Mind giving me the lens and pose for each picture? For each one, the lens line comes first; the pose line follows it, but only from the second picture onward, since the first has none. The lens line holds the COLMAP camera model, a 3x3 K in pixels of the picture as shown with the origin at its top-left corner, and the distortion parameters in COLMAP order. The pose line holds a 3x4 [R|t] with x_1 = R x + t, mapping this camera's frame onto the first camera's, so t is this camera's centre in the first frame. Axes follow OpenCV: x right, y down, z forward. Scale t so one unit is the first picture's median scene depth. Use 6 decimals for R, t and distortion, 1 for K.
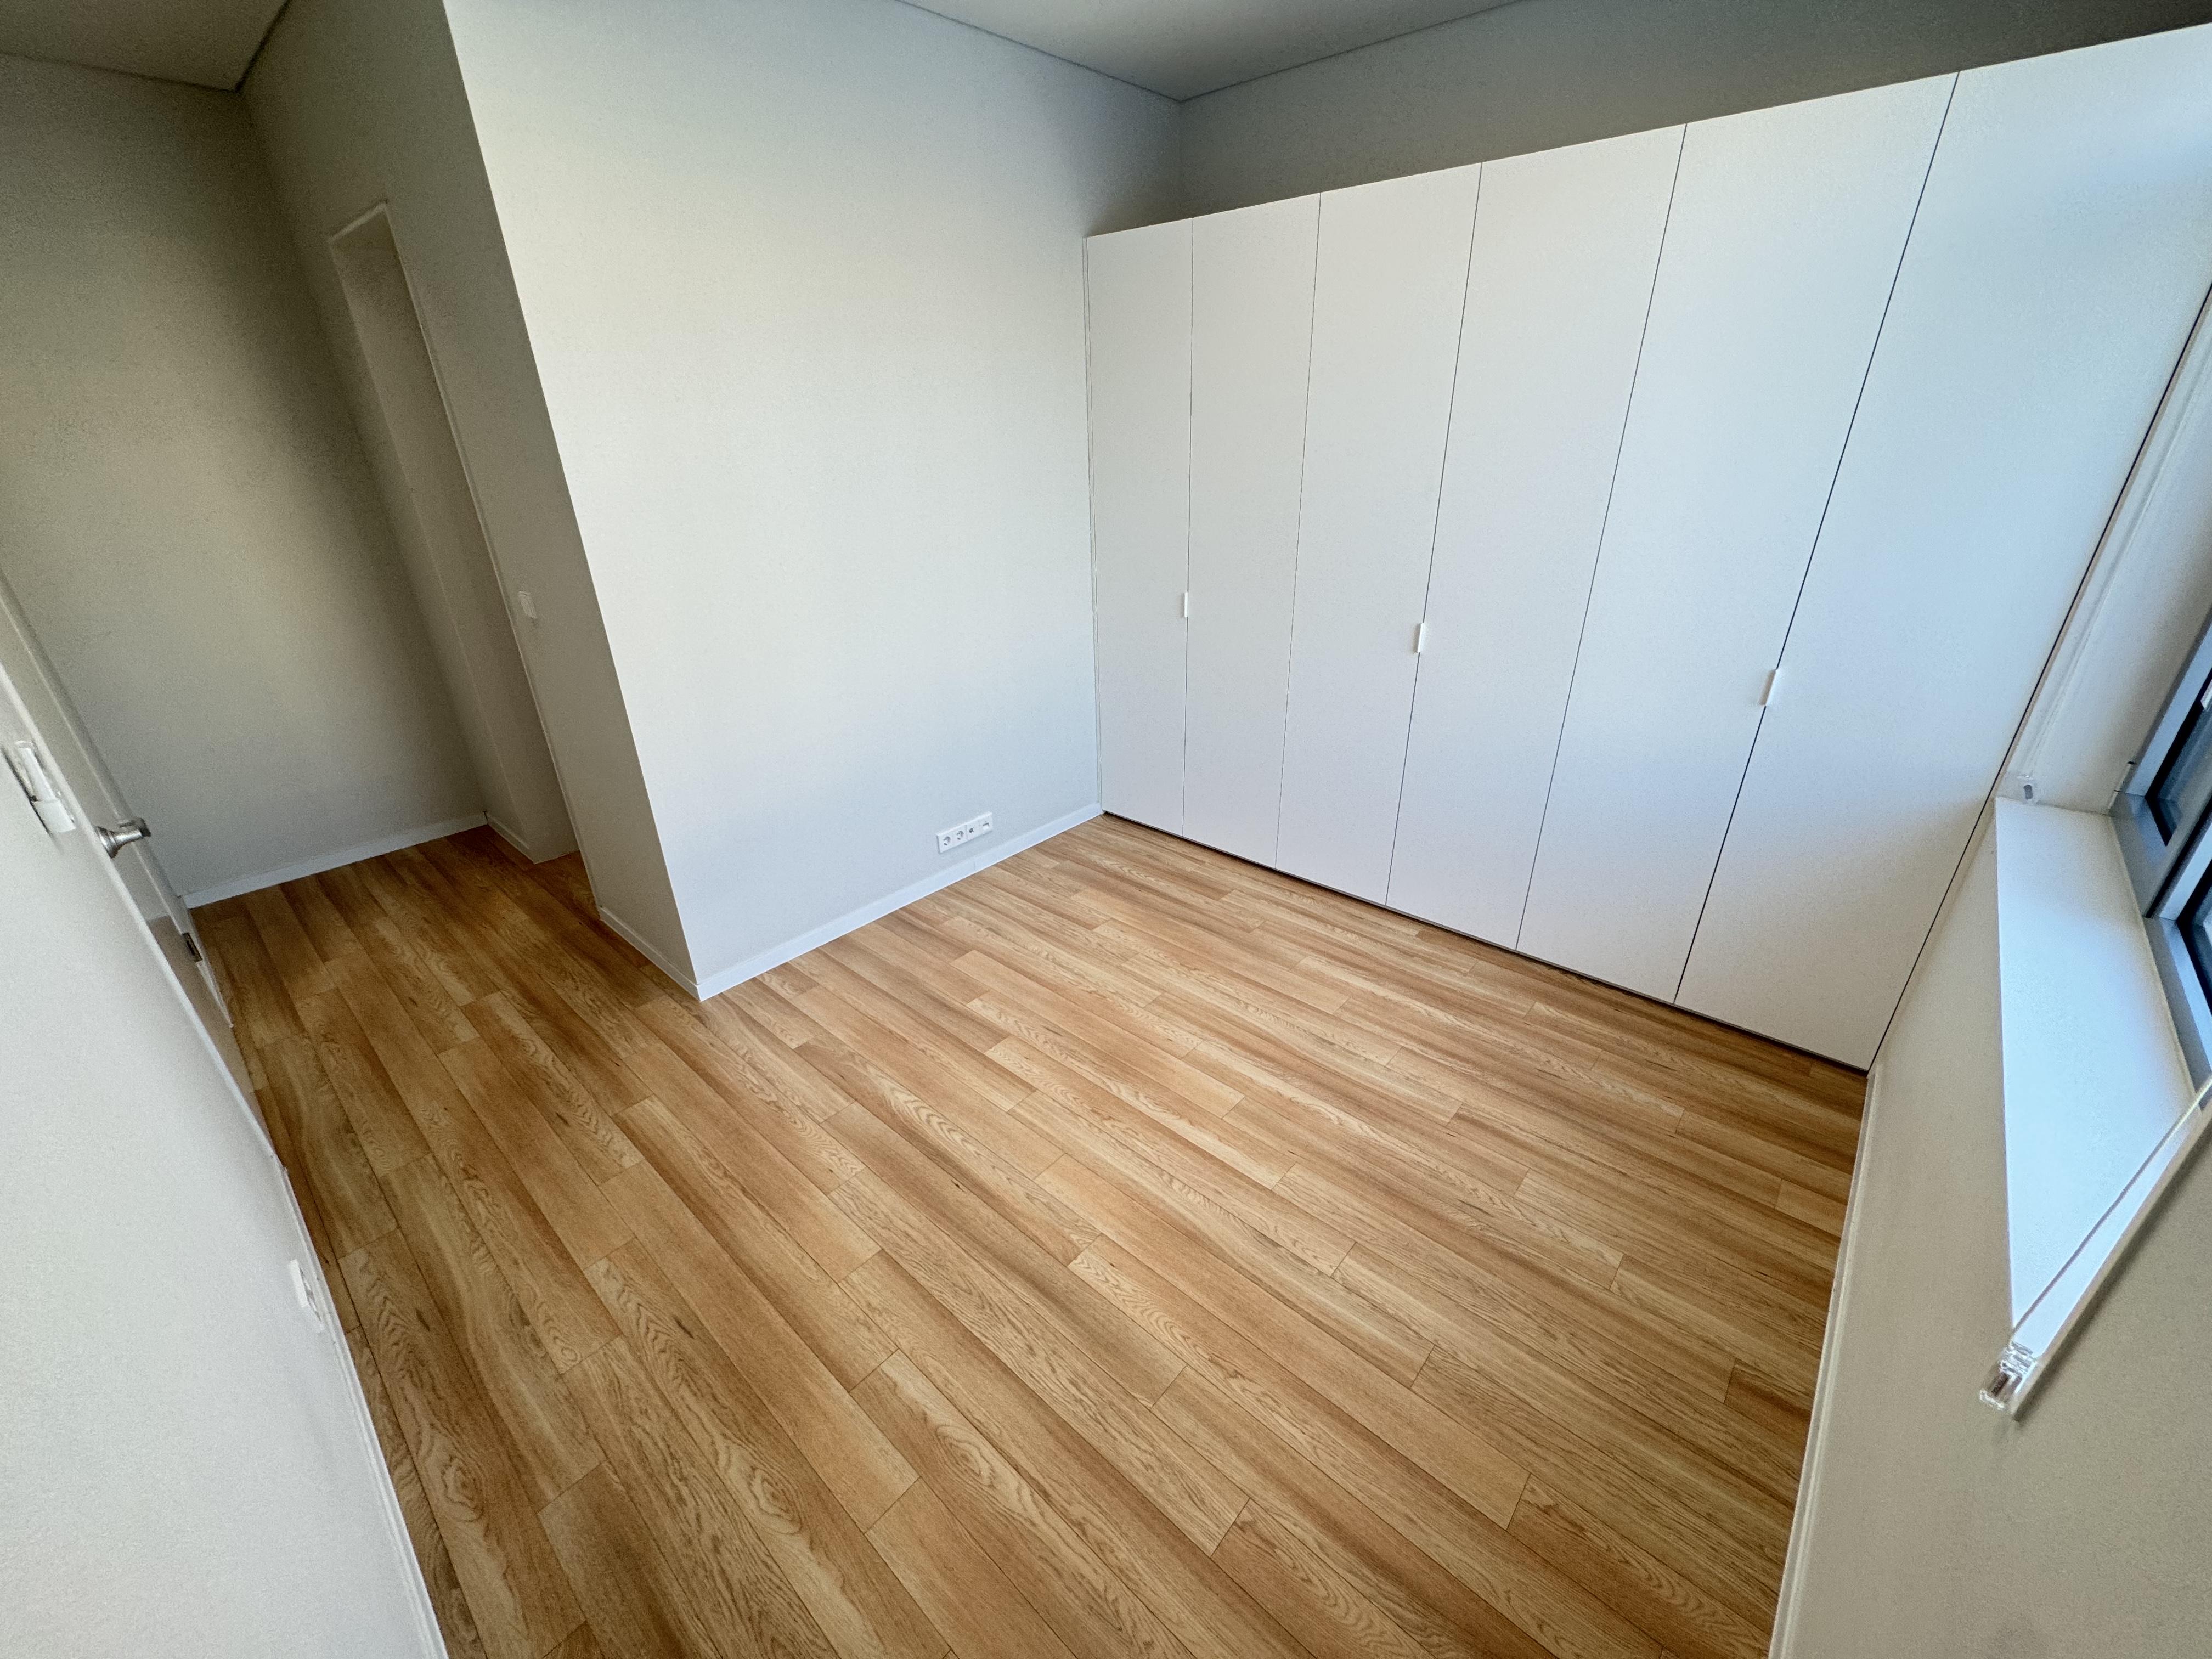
lens RADIAL K [[878.3, 0, 1096.4], [0, 878.3, 829.1], [0, 0, 1]] dist [-0.005250, 0.001137]
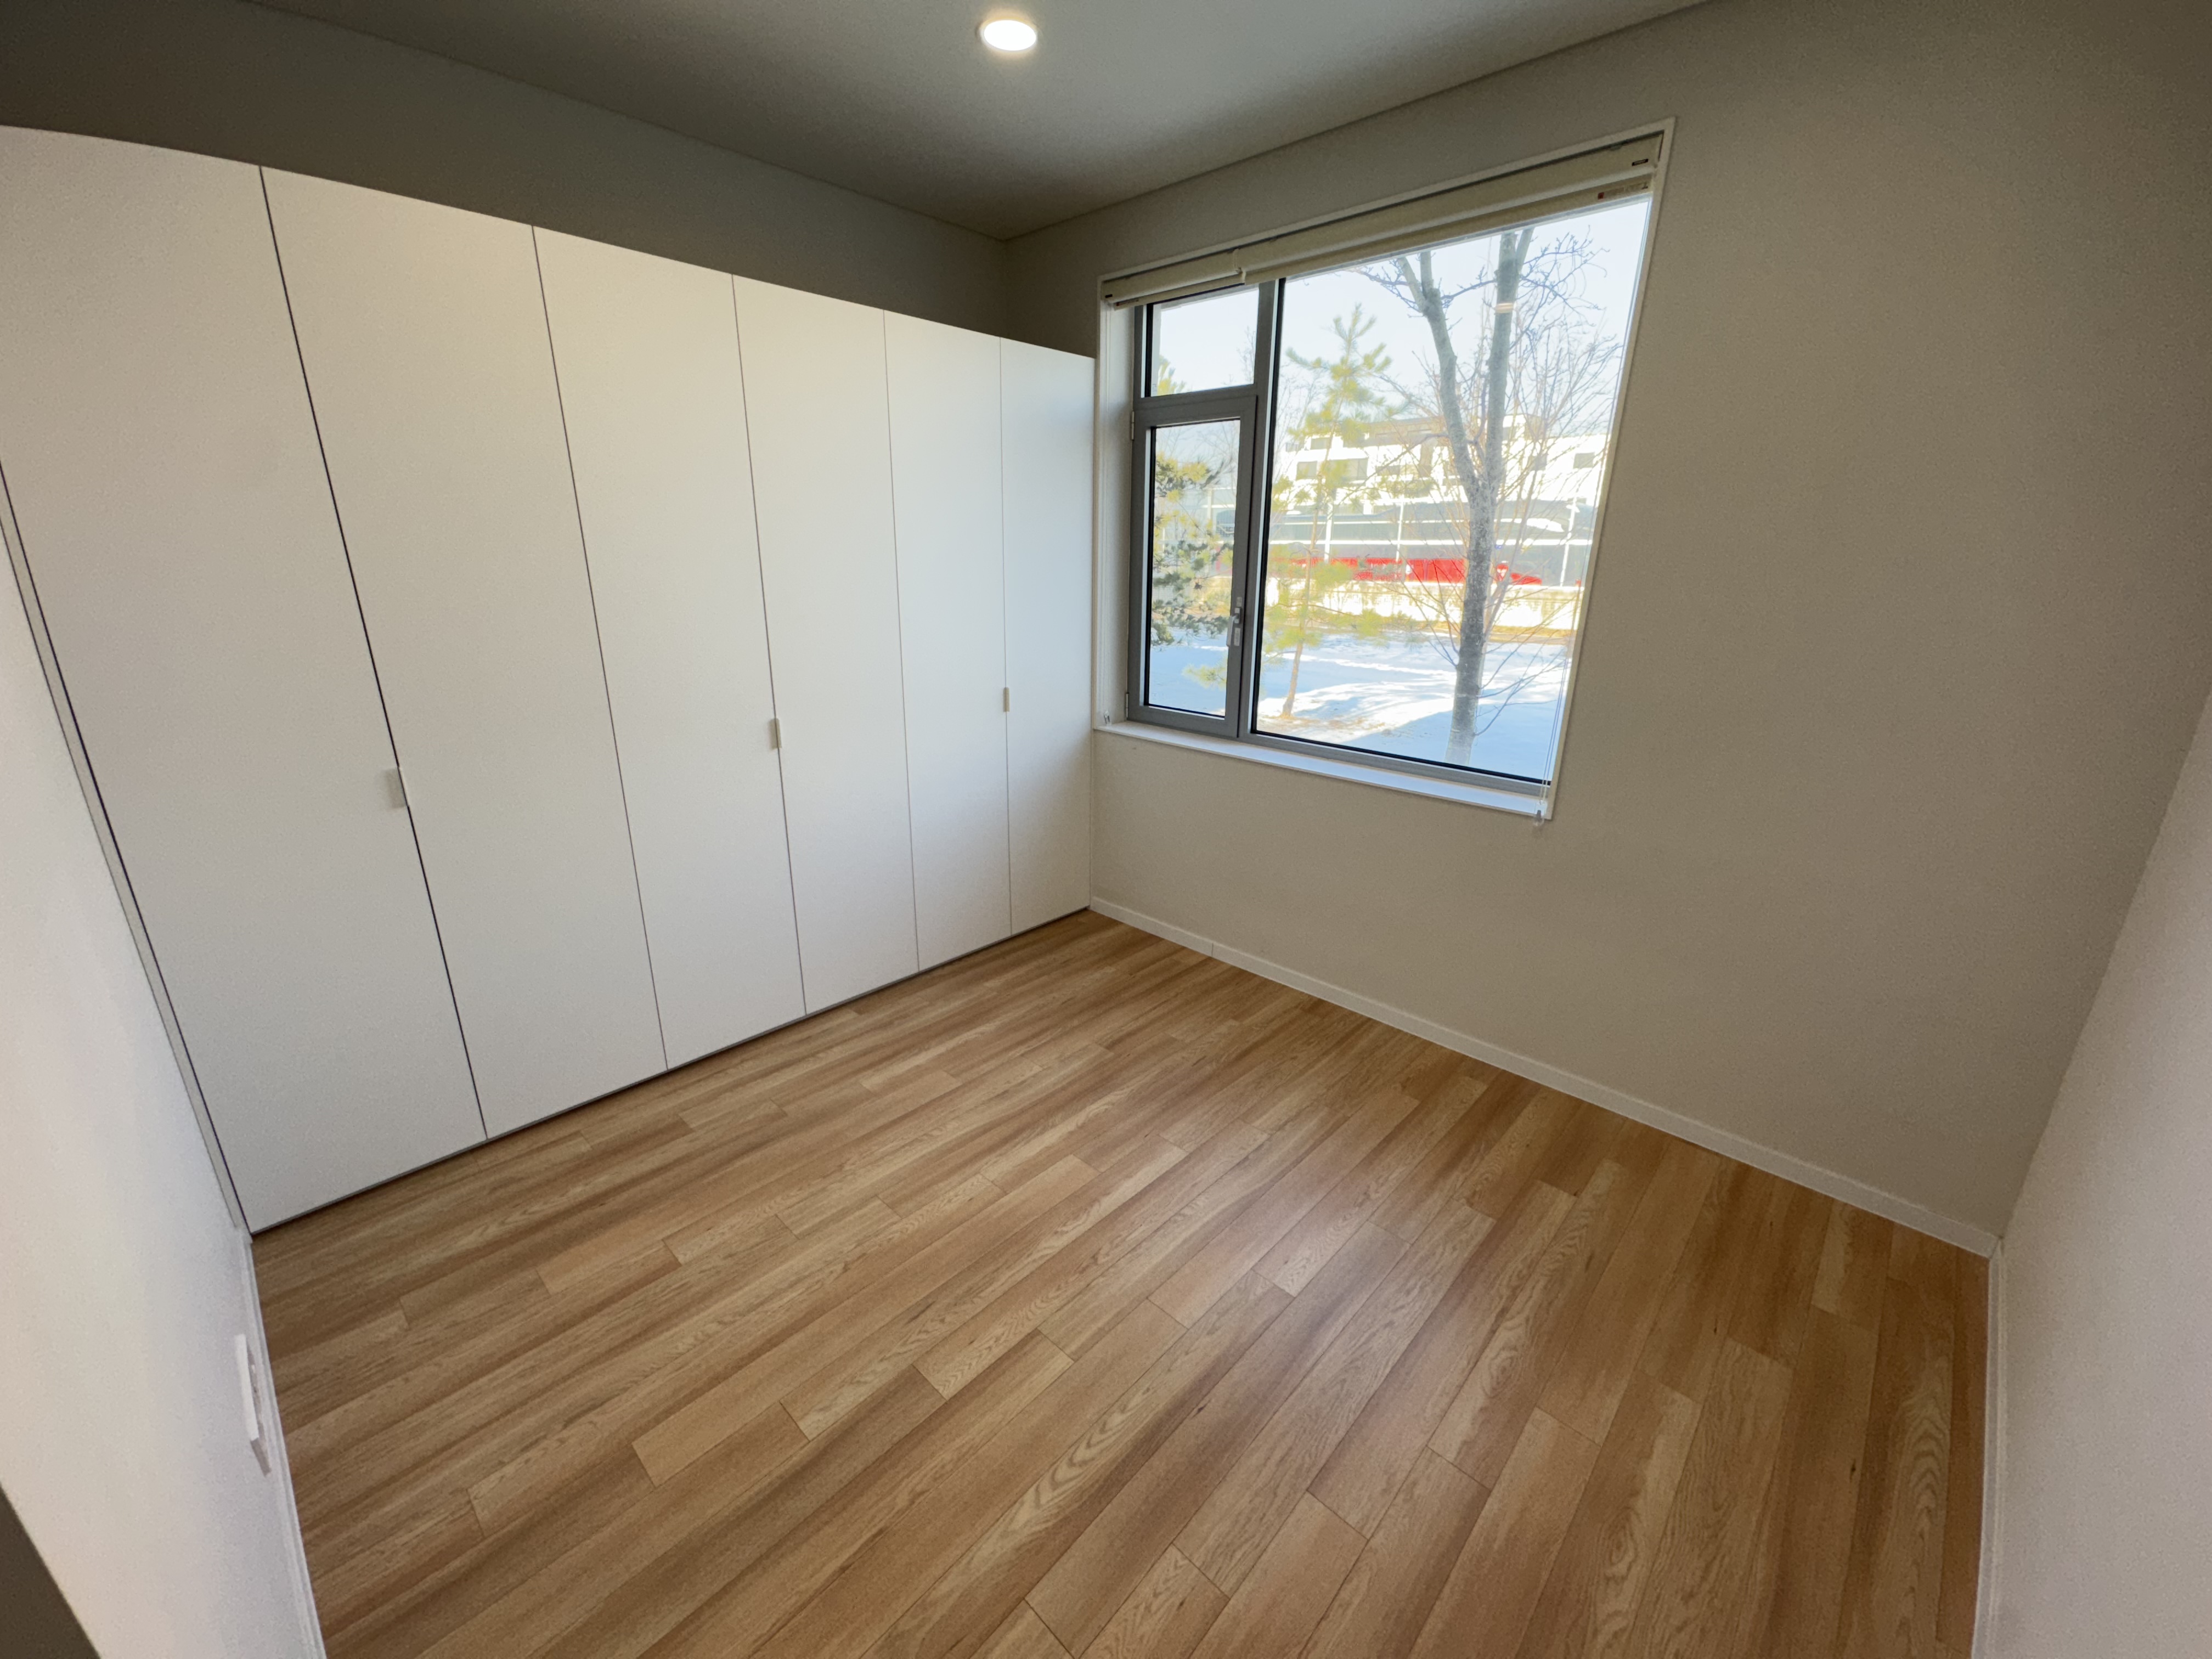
lens RADIAL K [[878.3, 0, 1106.6], [0, 878.3, 832.4], [0, 0, 1]] dist [-0.005250, 0.001137]
pose [[0.017241, -0.279800, 0.959903, -0.649018], [0.413156, 0.876243, 0.247993, -0.234656], [-0.910497, 0.392314, 0.130709, 0.649244]]
